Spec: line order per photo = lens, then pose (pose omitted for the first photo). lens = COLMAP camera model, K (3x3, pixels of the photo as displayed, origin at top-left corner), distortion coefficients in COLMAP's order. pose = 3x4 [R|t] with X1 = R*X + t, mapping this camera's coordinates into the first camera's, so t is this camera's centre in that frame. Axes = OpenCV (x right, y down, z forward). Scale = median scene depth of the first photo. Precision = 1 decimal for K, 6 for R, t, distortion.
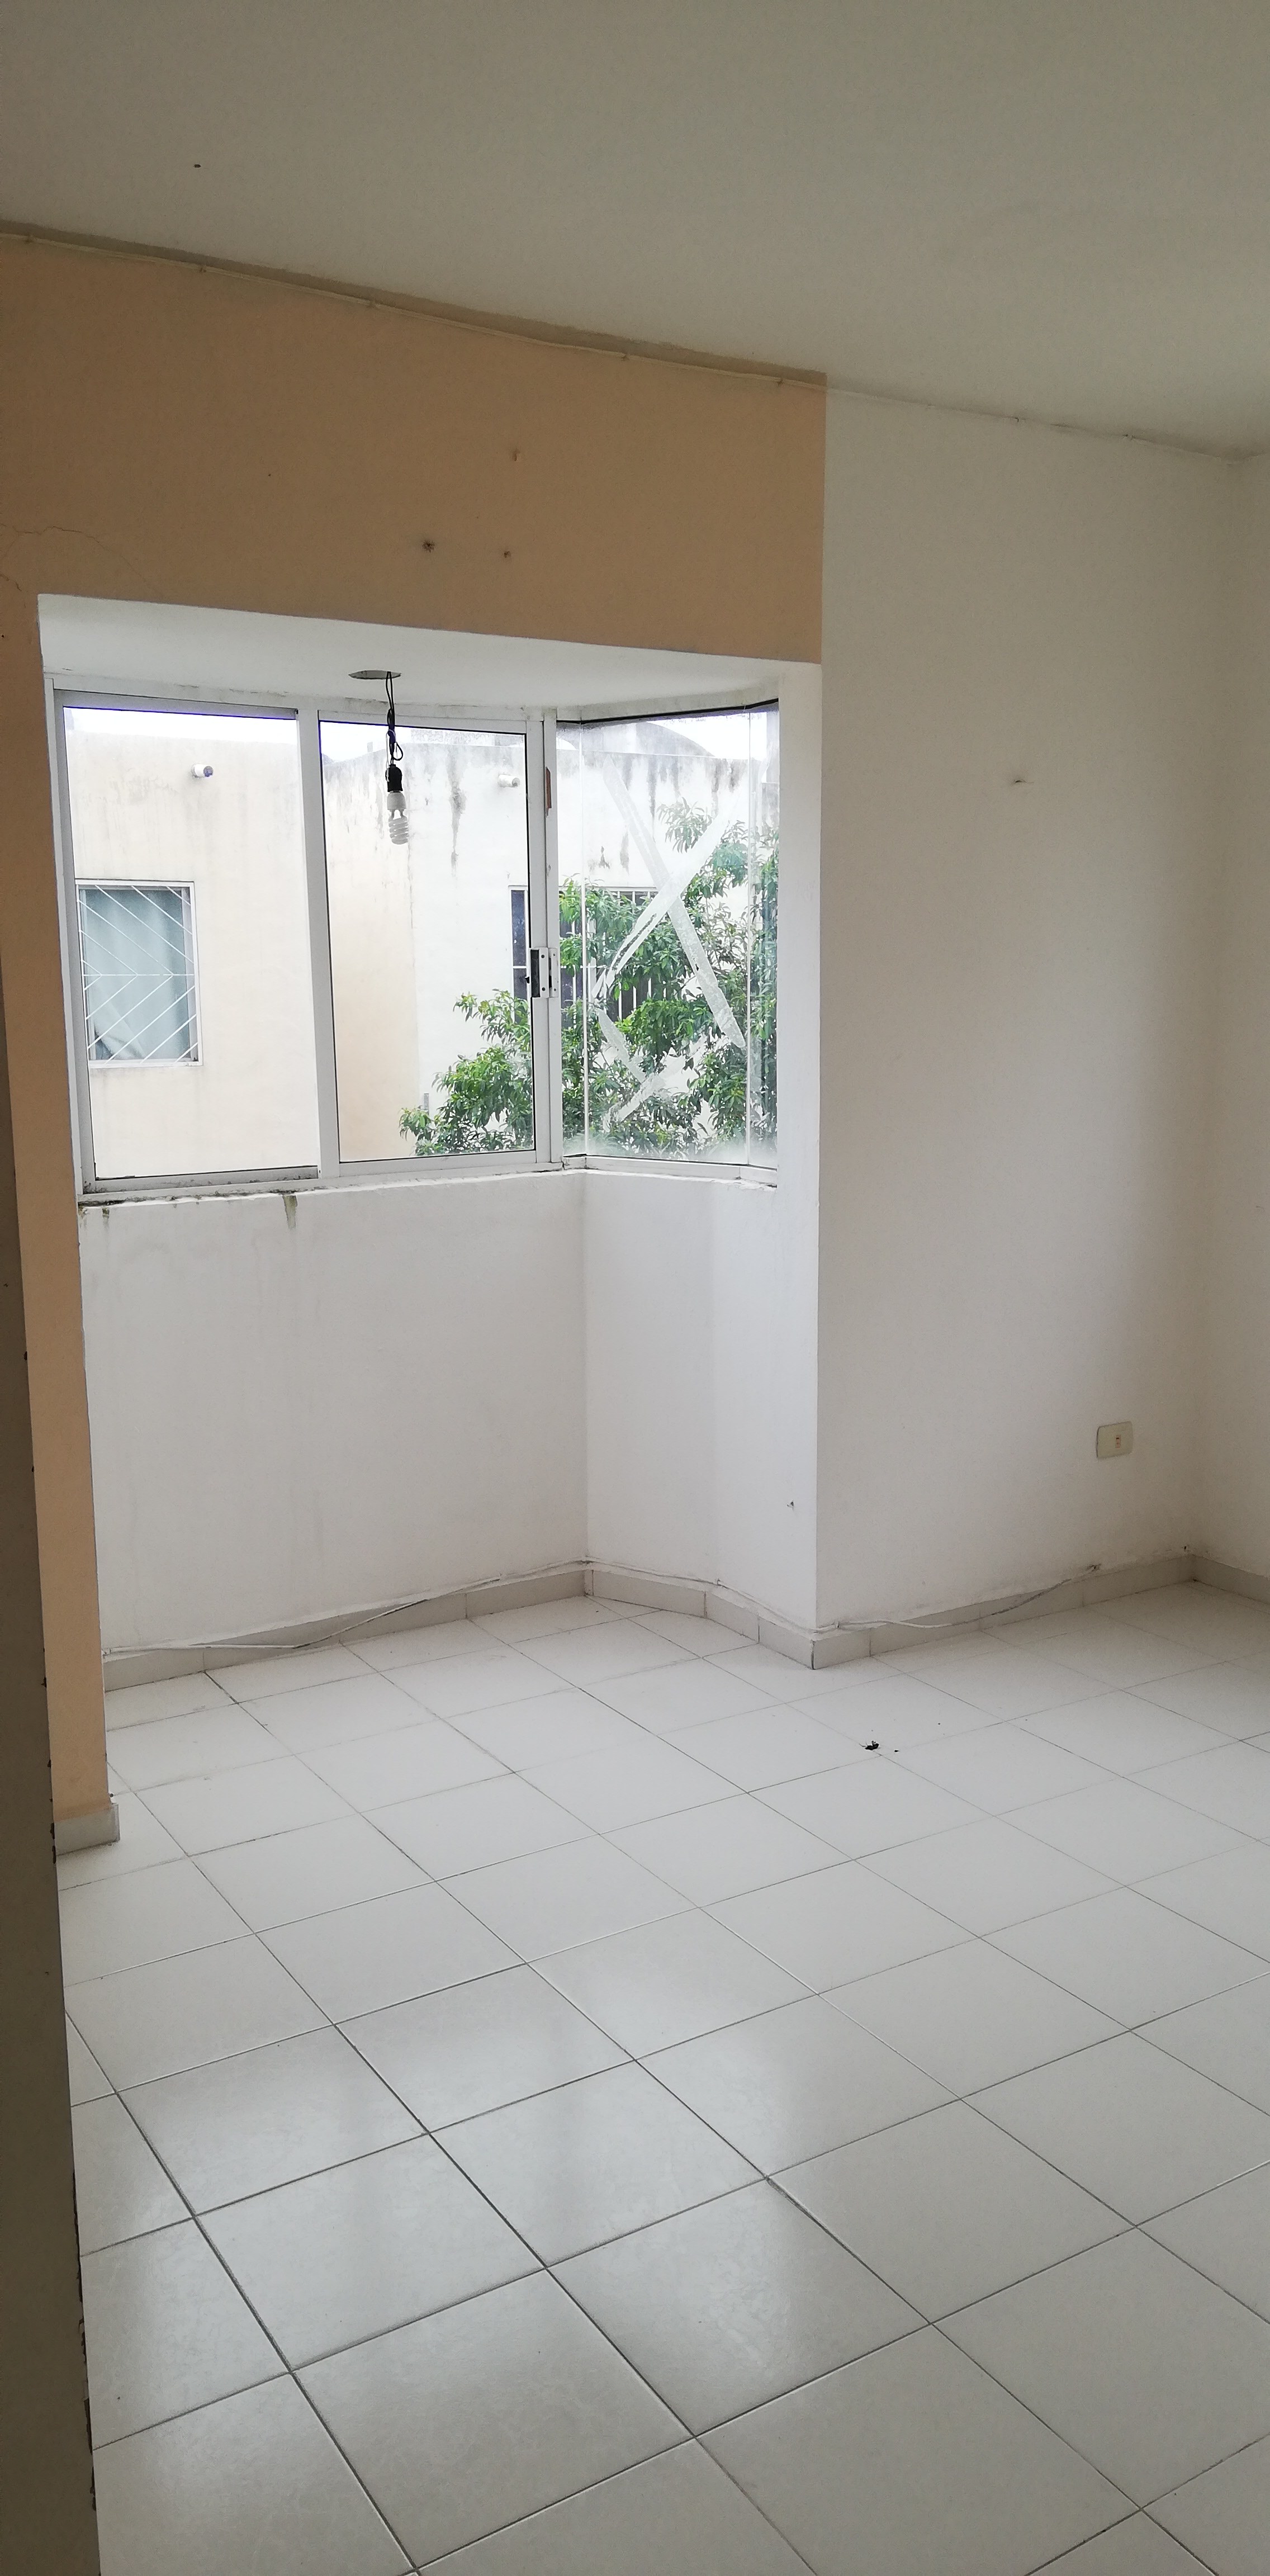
lens RADIAL K [[1945.6, 0, 635.0], [0, 1945.6, 1288.0], [0, 0, 1]] dist [0.120779, 0.000243]
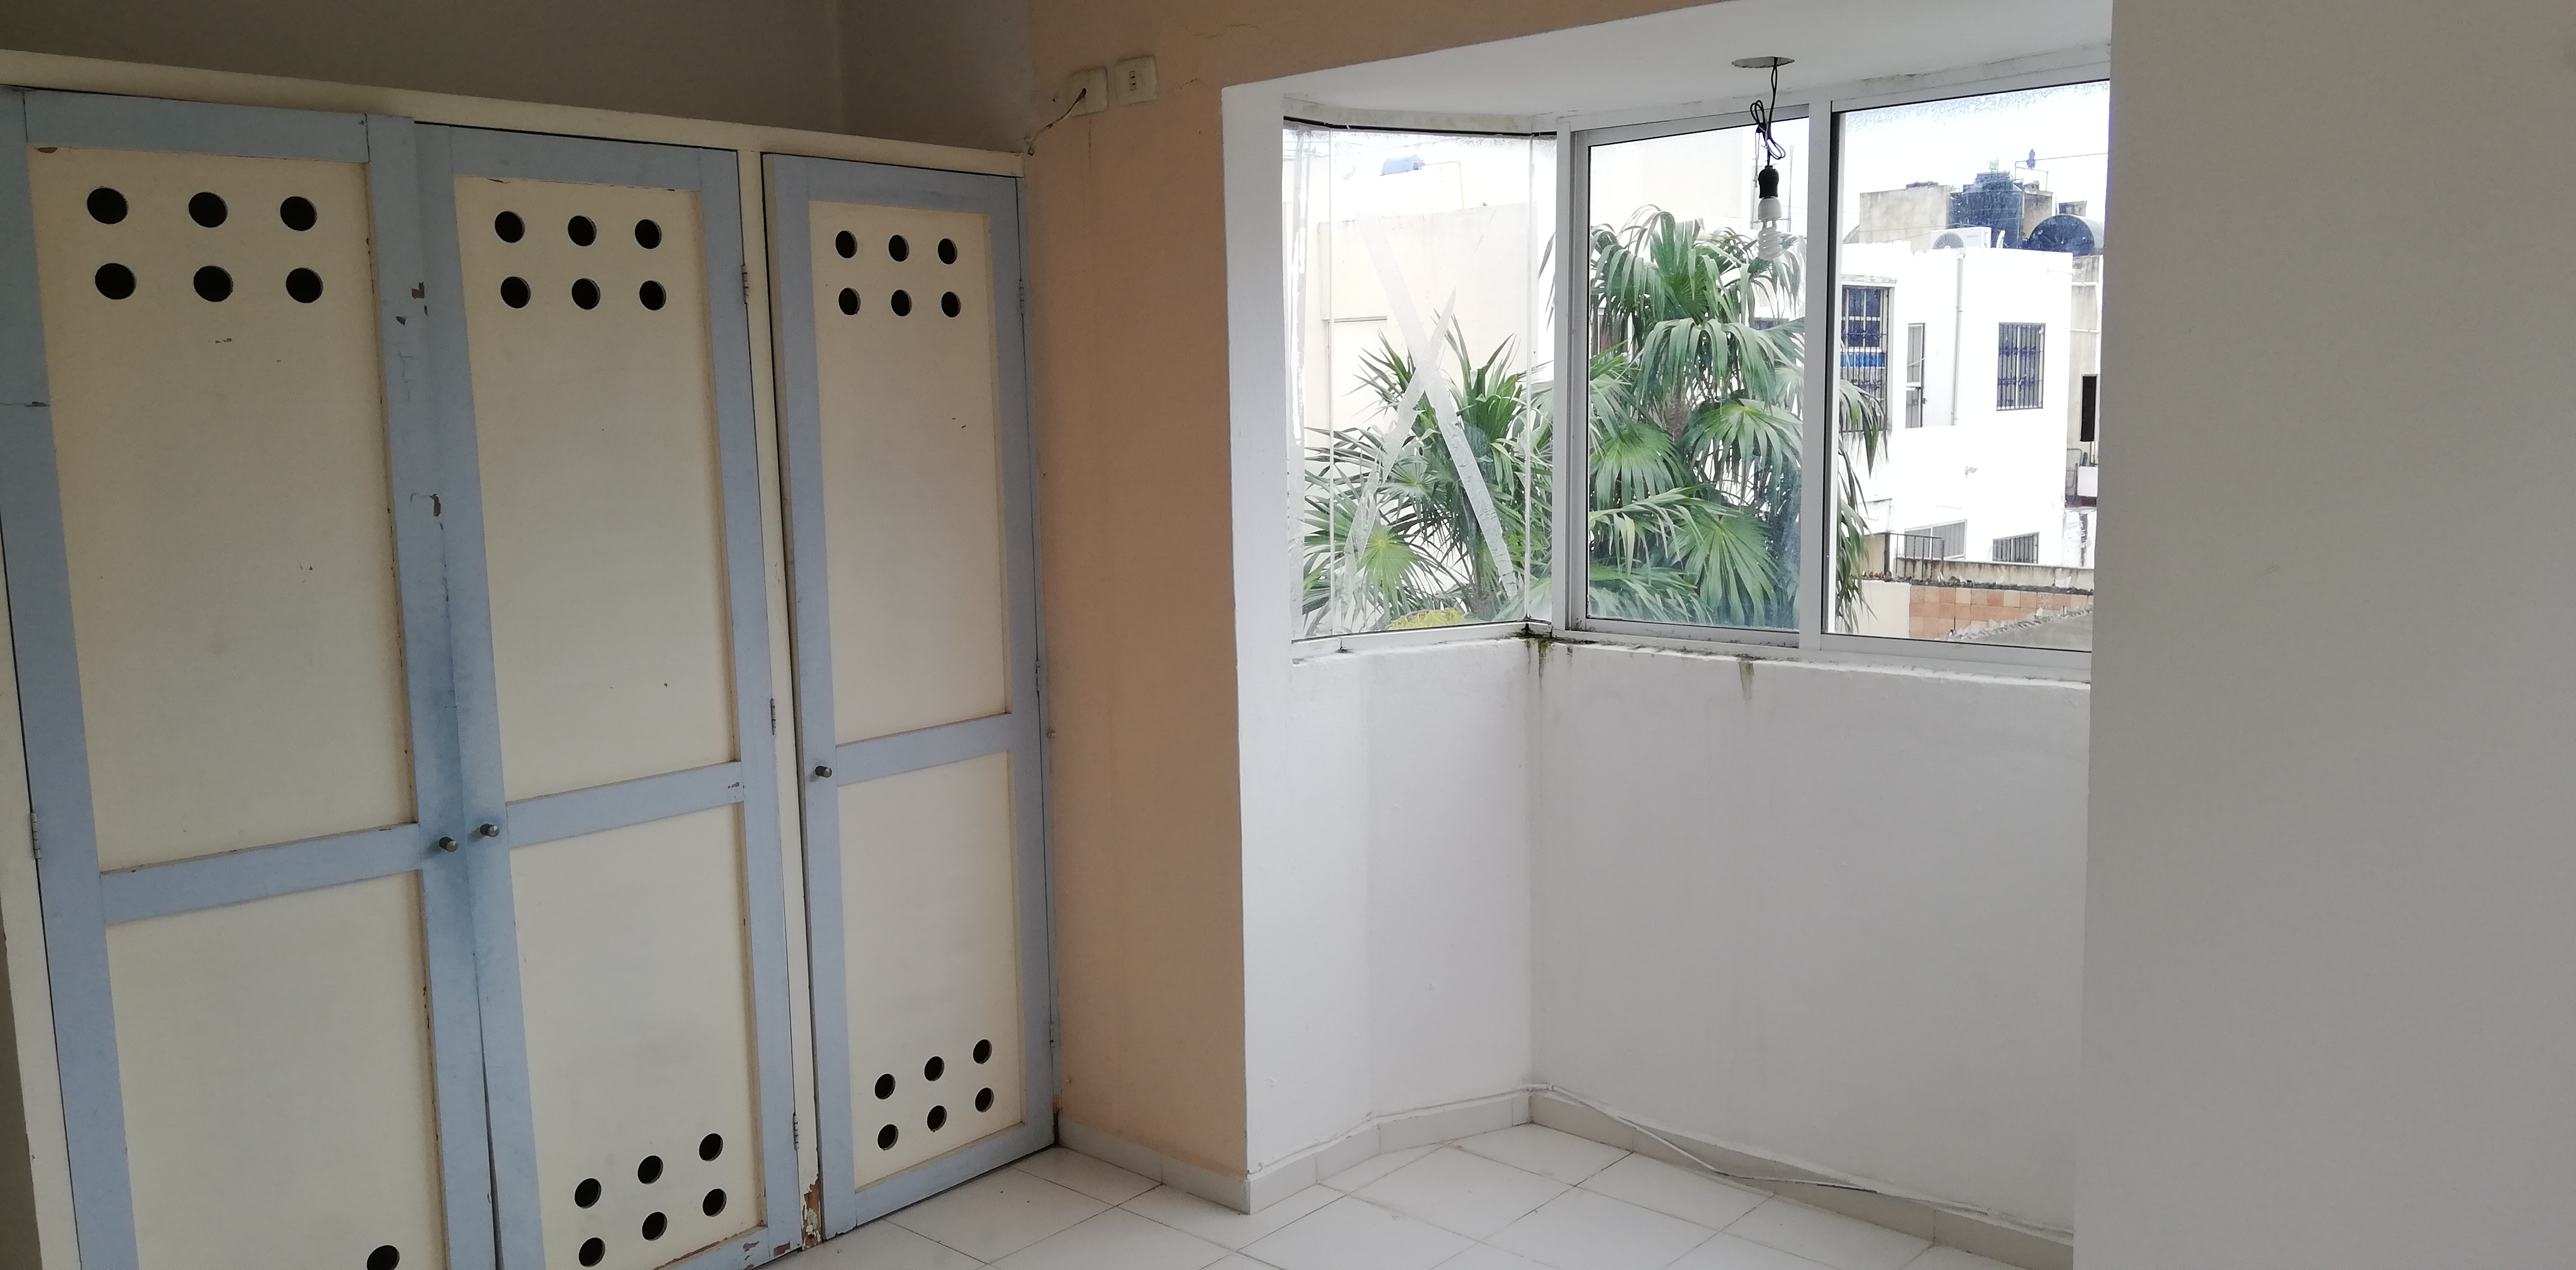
lens RADIAL K [[1945.6, 0, 1288.0], [0, 1945.6, 635.0], [0, 0, 1]] dist [0.120779, 0.000243]
pose [[0.306925, 0.120917, -0.944021, 0.611959], [-0.142489, 0.986555, 0.080038, -0.104029], [0.941007, 0.109947, 0.320028, 0.541875]]
